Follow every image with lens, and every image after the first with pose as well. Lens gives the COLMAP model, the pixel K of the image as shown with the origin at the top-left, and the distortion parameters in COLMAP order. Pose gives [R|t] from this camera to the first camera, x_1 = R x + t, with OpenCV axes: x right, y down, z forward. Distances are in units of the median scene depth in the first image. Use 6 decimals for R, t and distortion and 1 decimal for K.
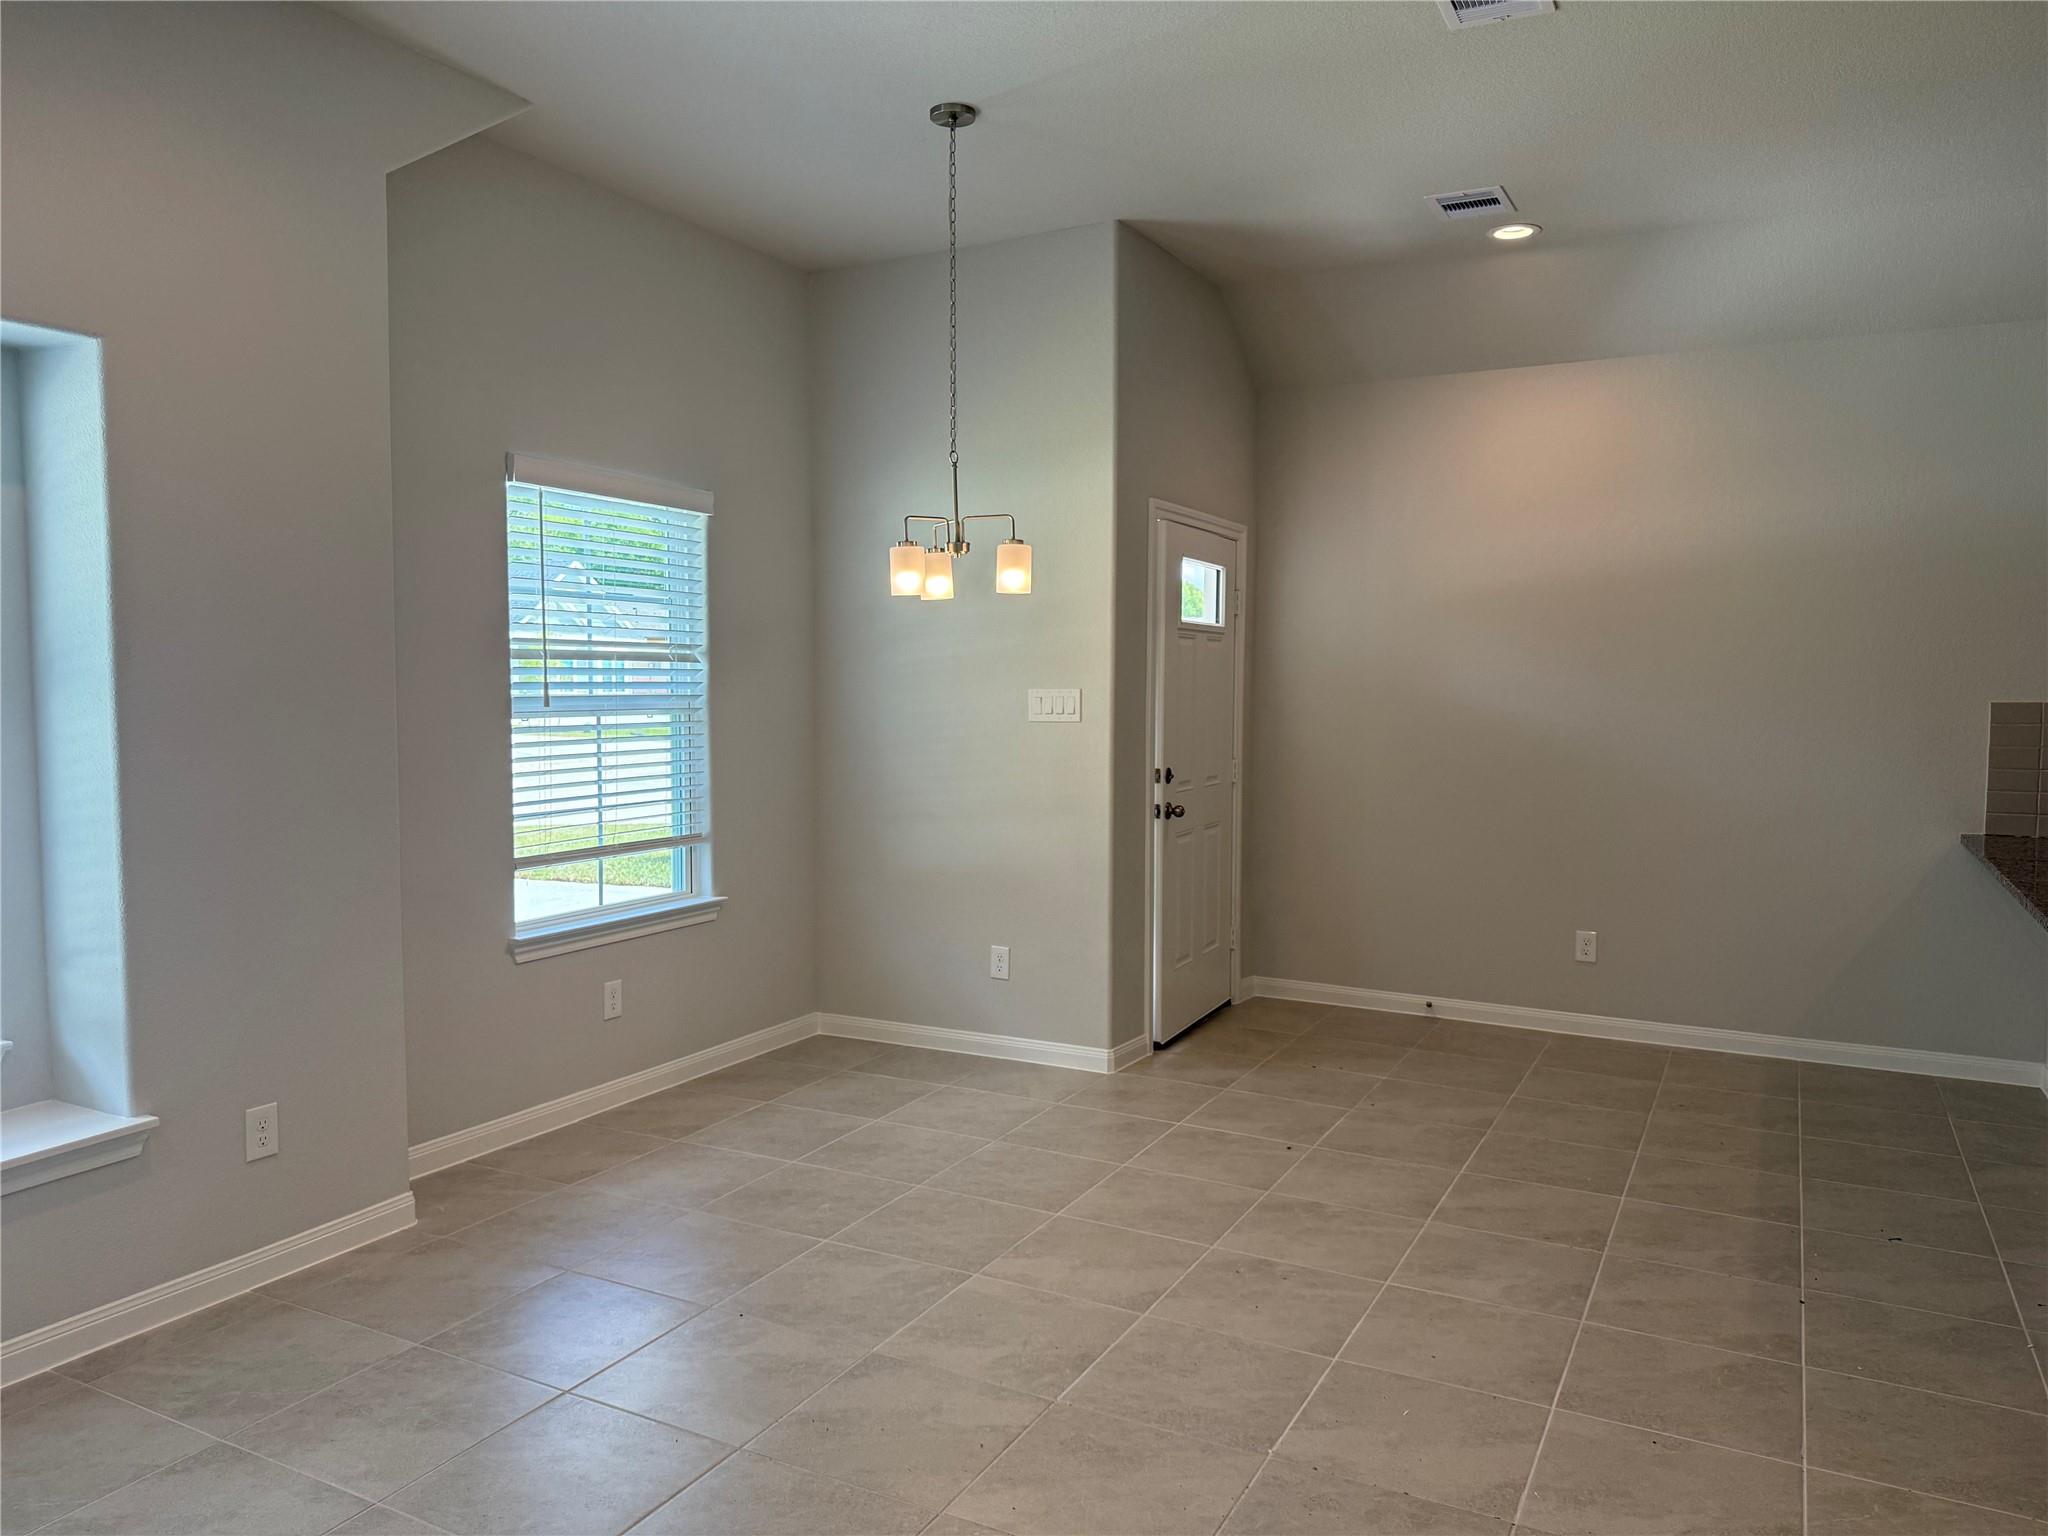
lens RADIAL K [[1469.1, 0, 1036.4], [0, 1469.1, 773.5], [0, 0, 1]] dist [0.057553, -0.017705]
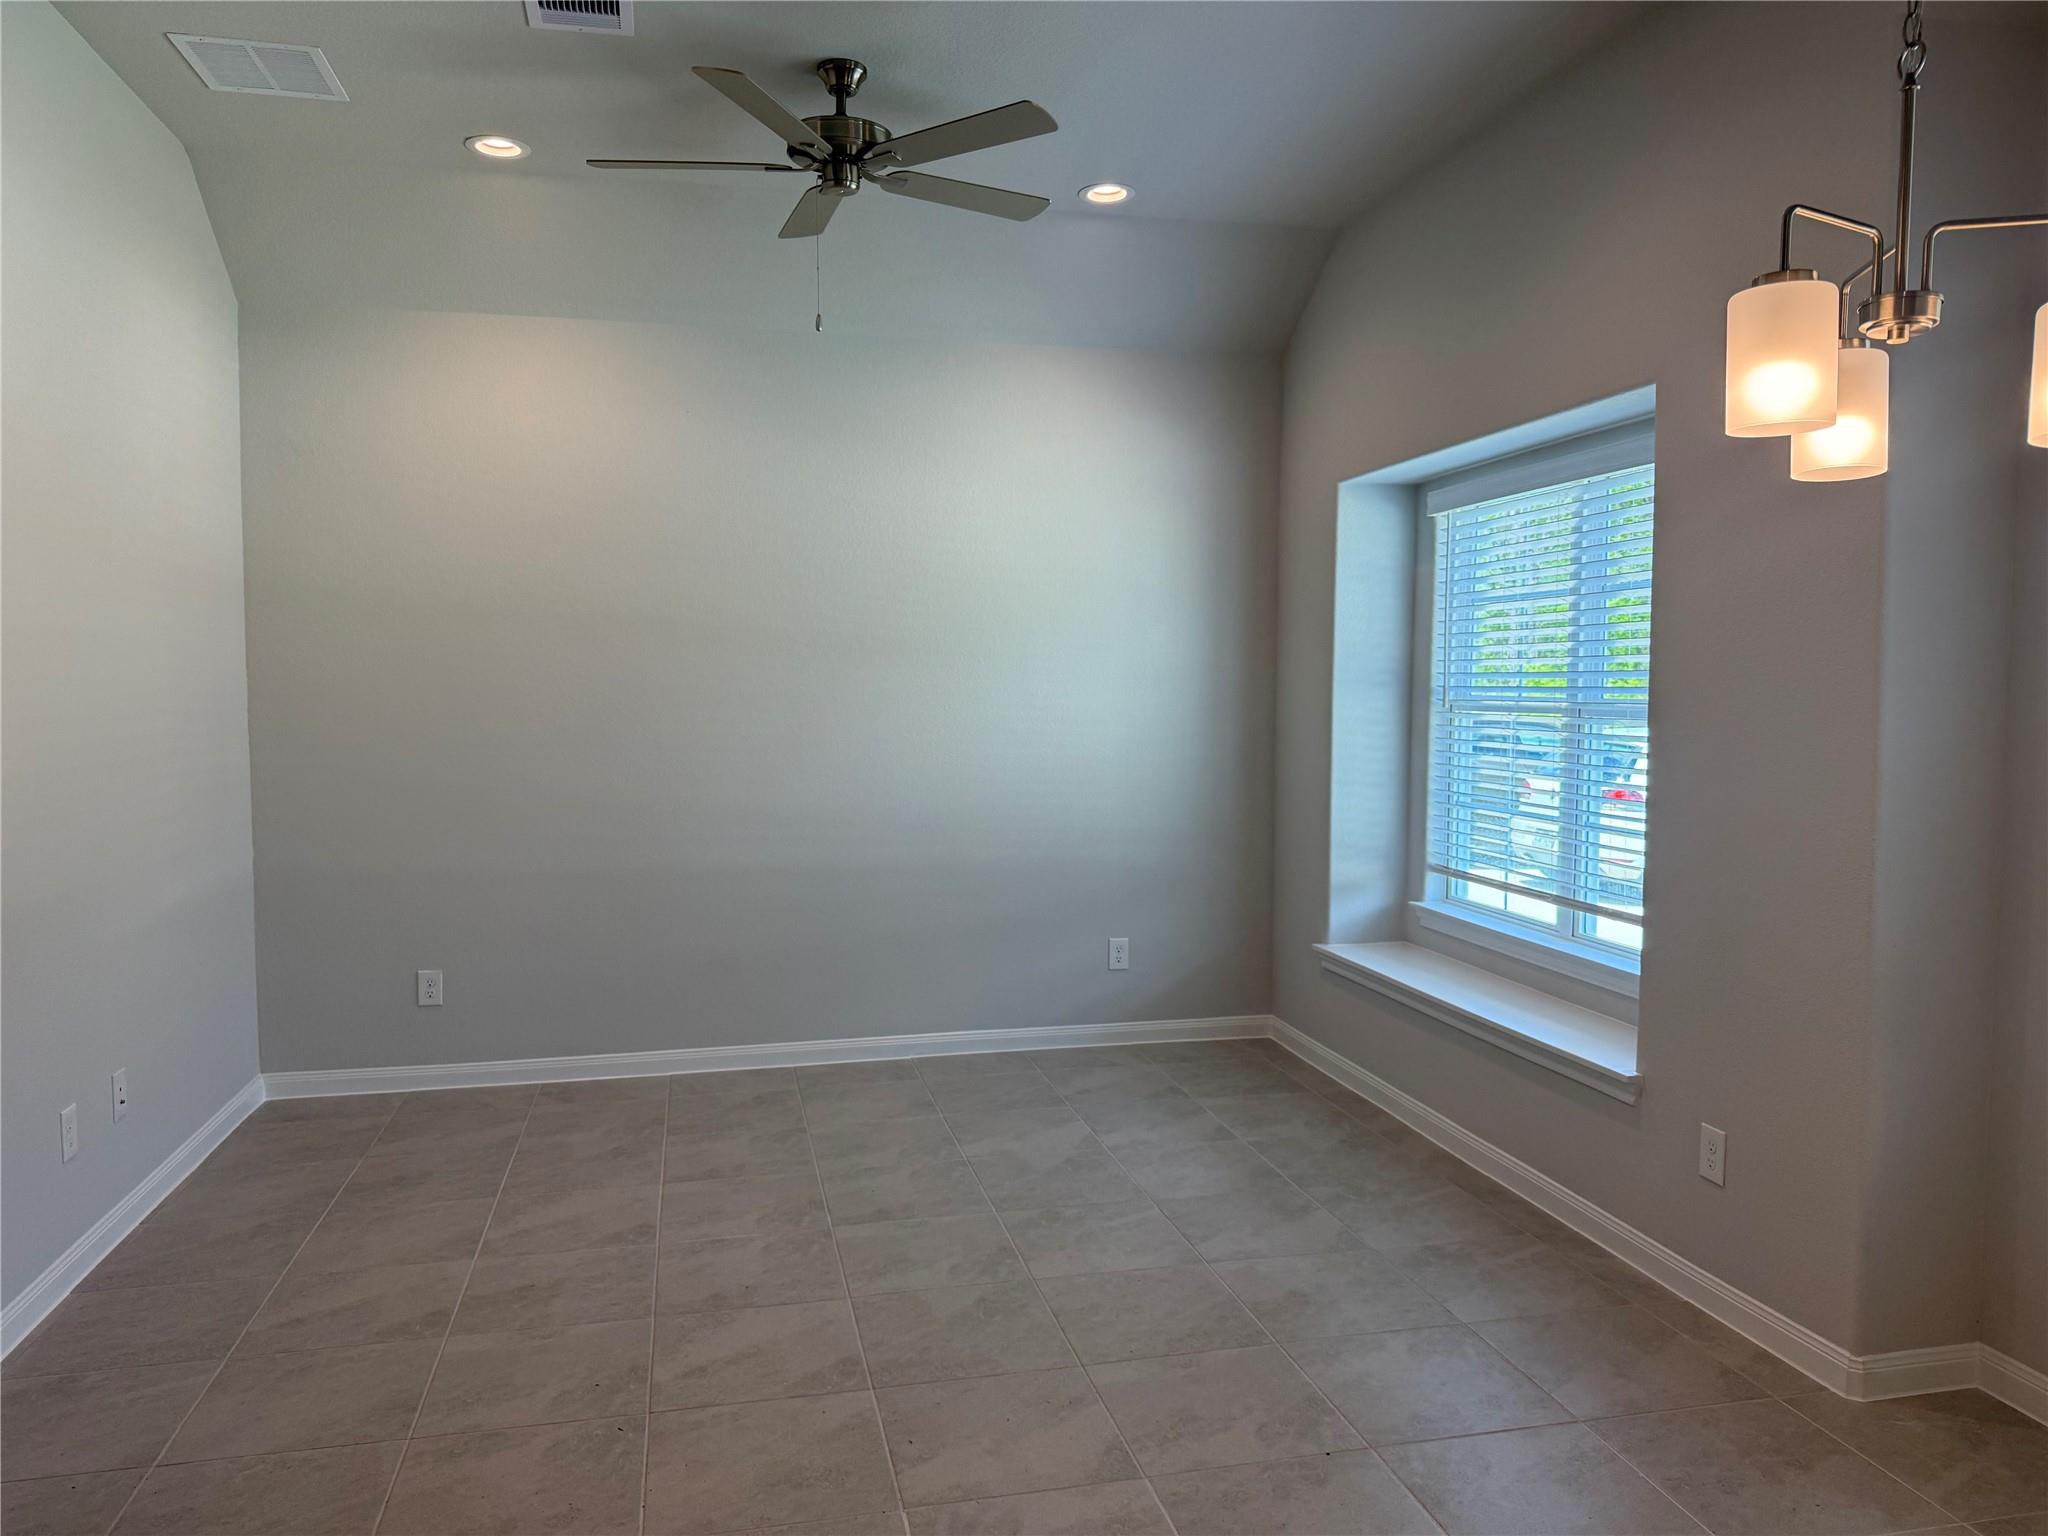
lens RADIAL K [[1469.1, 0, 1007.6], [0, 1469.1, 776.9], [0, 0, 1]] dist [0.057553, -0.017705]
pose [[-0.768133, 0.043122, -0.638836, 0.498567], [-0.041897, 0.992206, 0.117352, -0.108651], [0.638918, 0.116907, -0.760340, 1.627586]]
